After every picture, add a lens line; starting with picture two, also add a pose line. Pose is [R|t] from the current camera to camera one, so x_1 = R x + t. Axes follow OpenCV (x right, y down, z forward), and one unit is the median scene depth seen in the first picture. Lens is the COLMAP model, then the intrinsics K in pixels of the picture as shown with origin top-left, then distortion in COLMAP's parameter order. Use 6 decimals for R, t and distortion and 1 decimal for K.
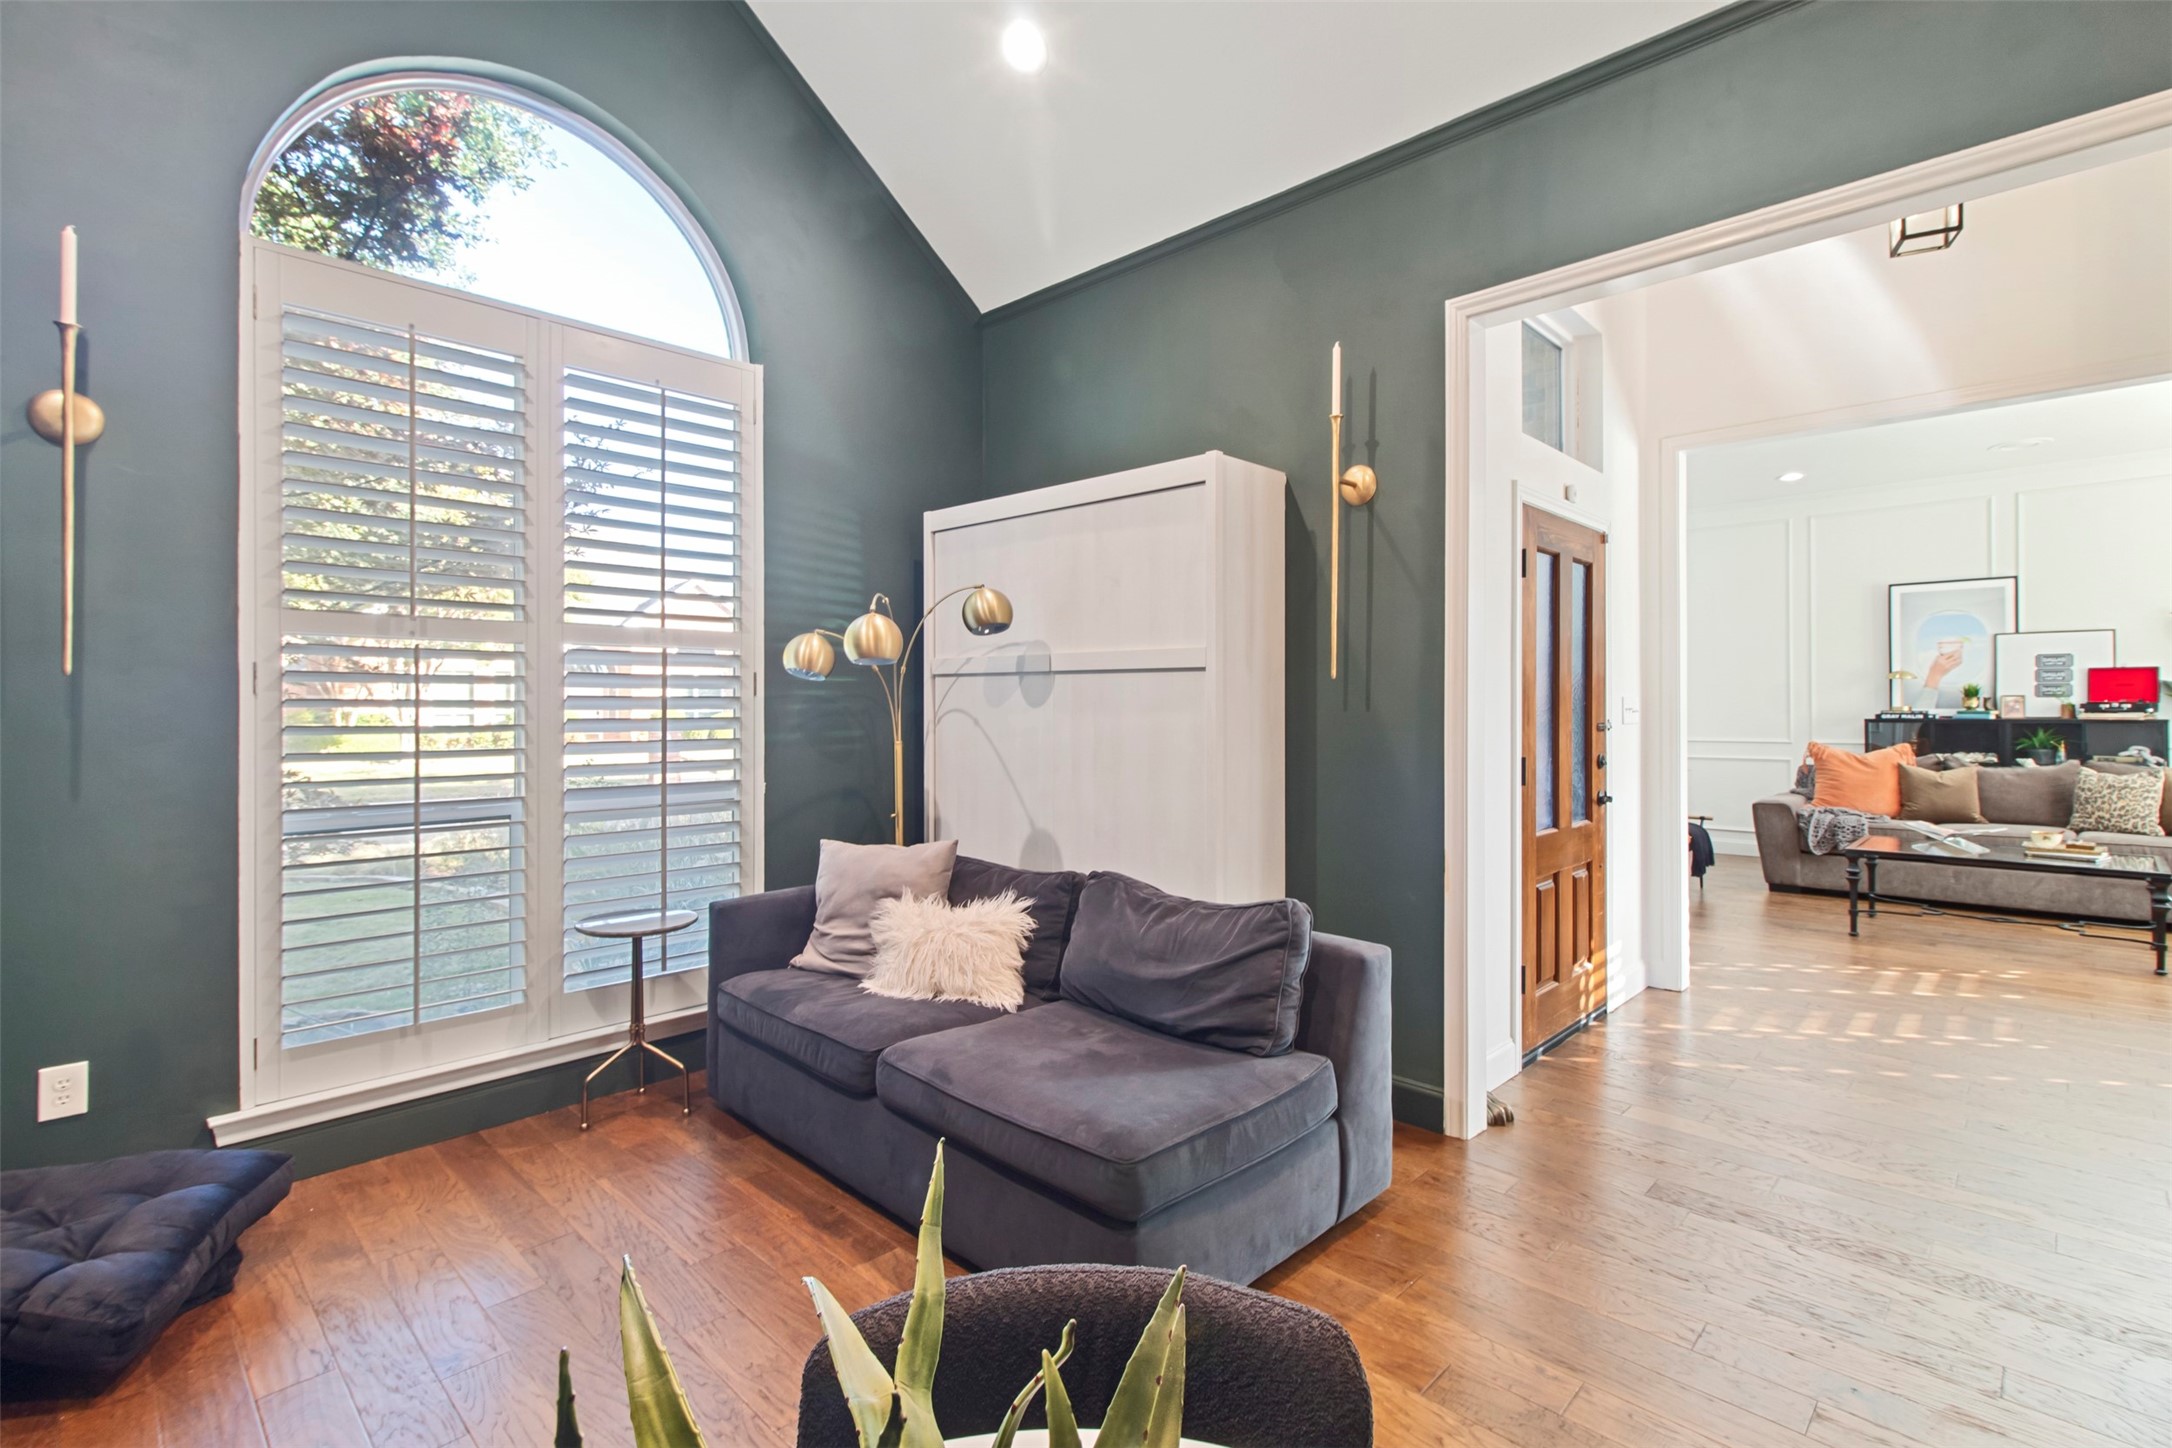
lens RADIAL K [[1014.3, 0, 1097.7], [0, 1014.3, 701.8], [0, 0, 1]] dist [0.002647, 0.001192]
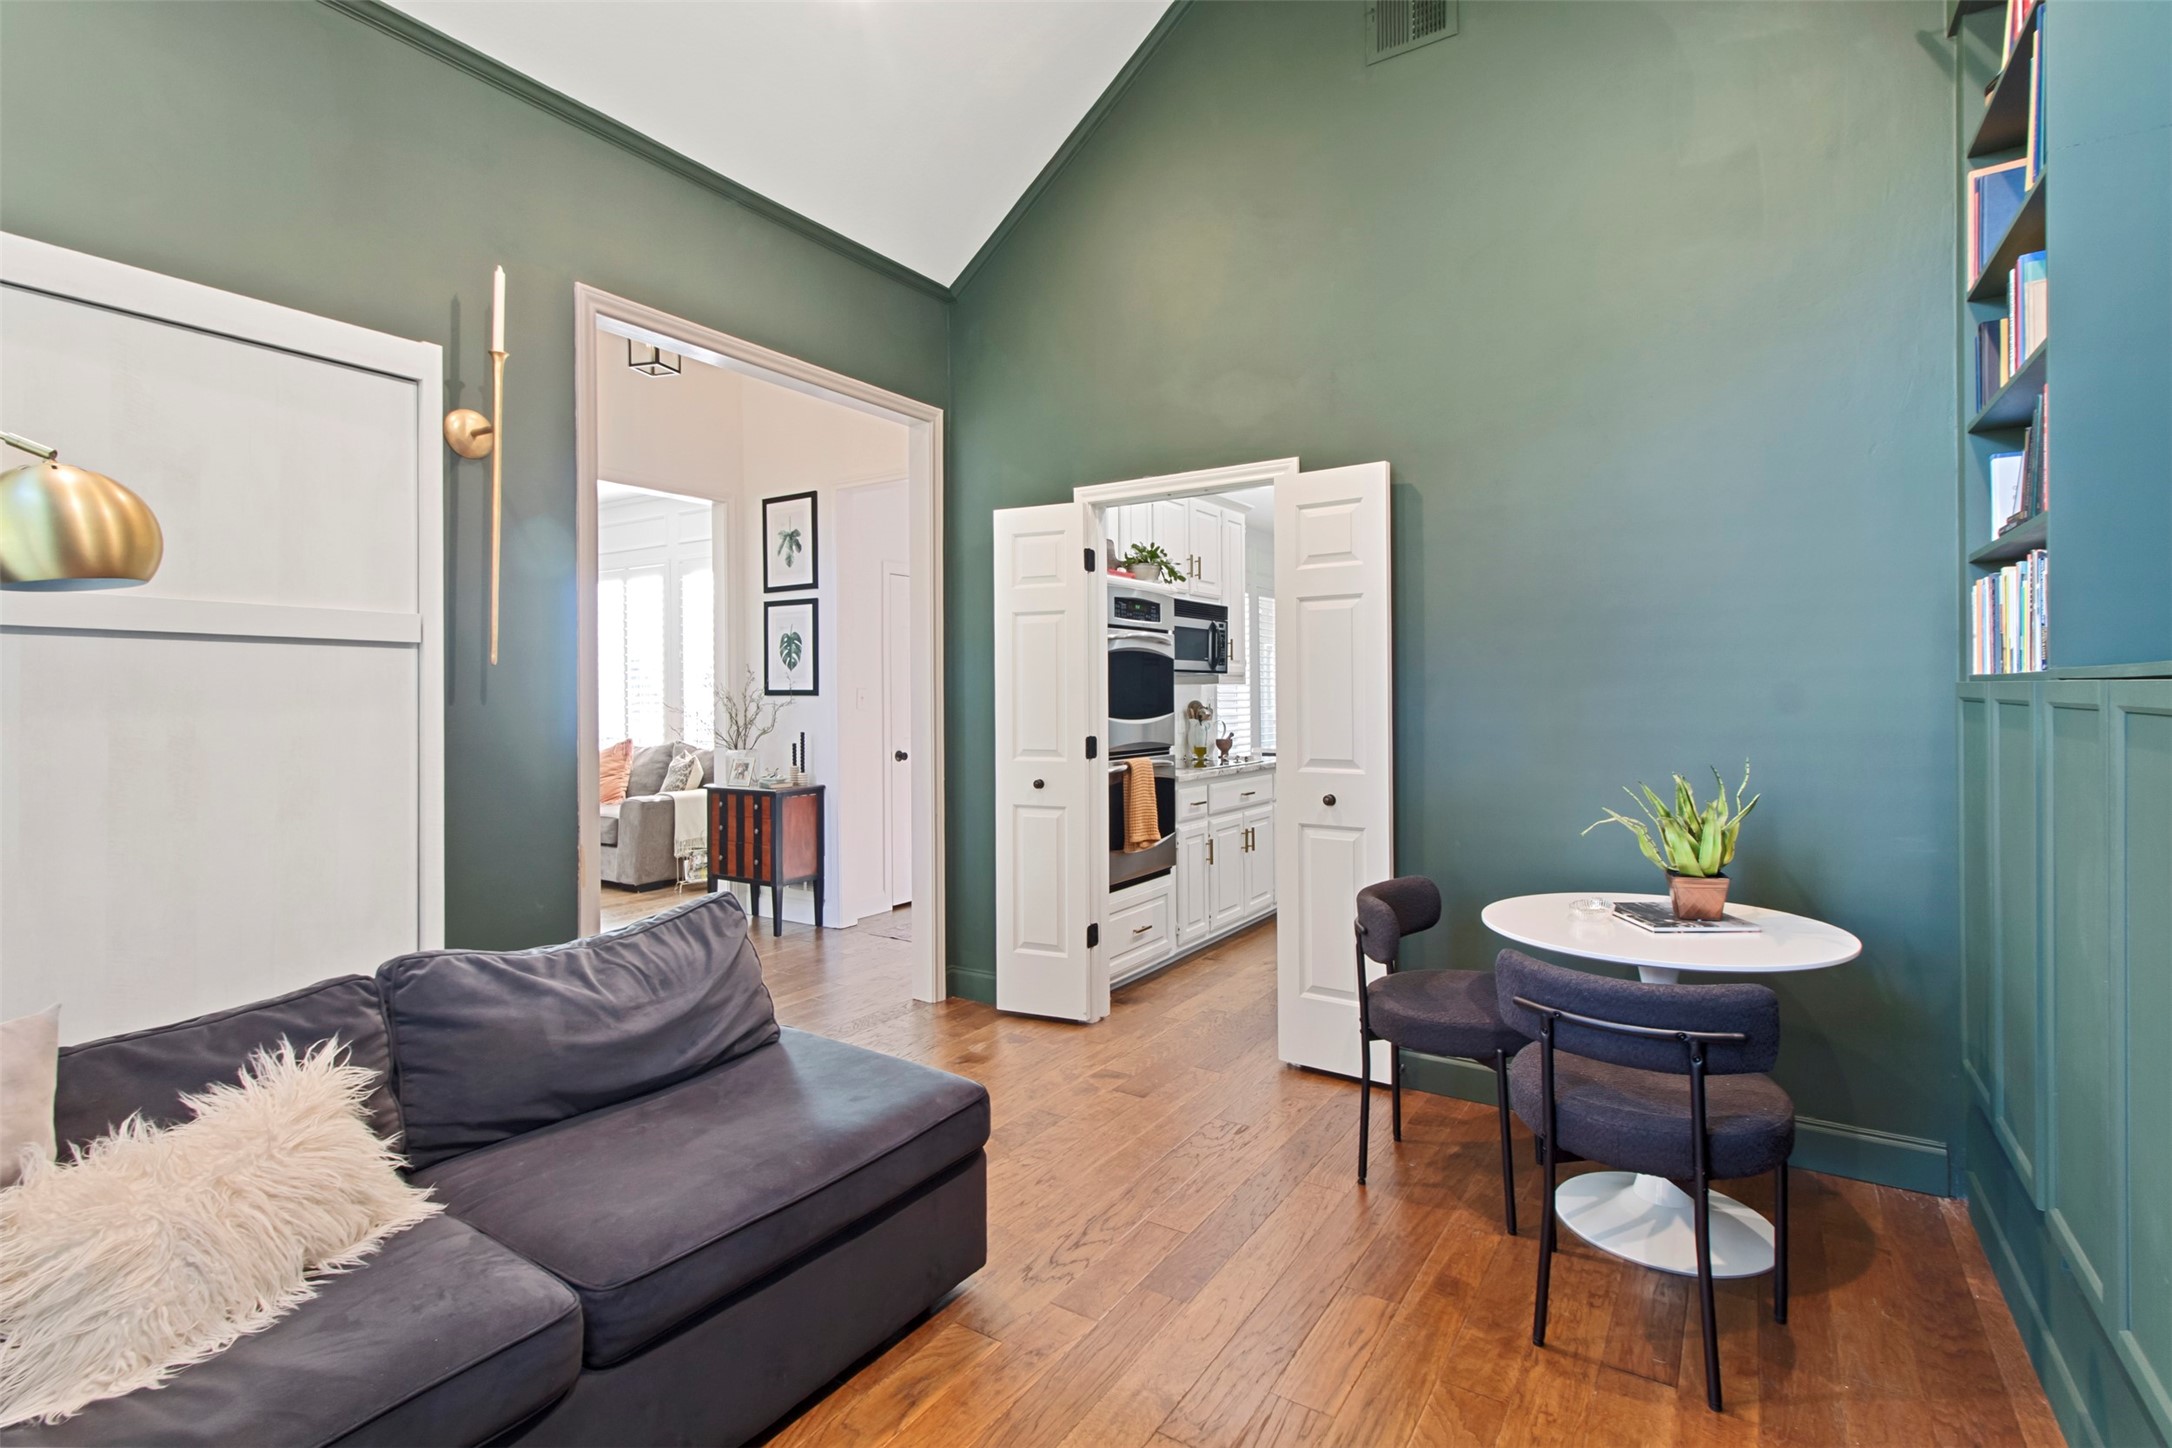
lens RADIAL K [[1014.3, 0, 1097.7], [0, 1014.3, 701.8], [0, 0, 1]] dist [0.002647, 0.001192]
pose [[-0.194987, -0.000605, 0.980806, -0.714616], [0.014508, 0.999889, 0.003501, 0.012155], [-0.980698, 0.014912, -0.194957, 0.709137]]
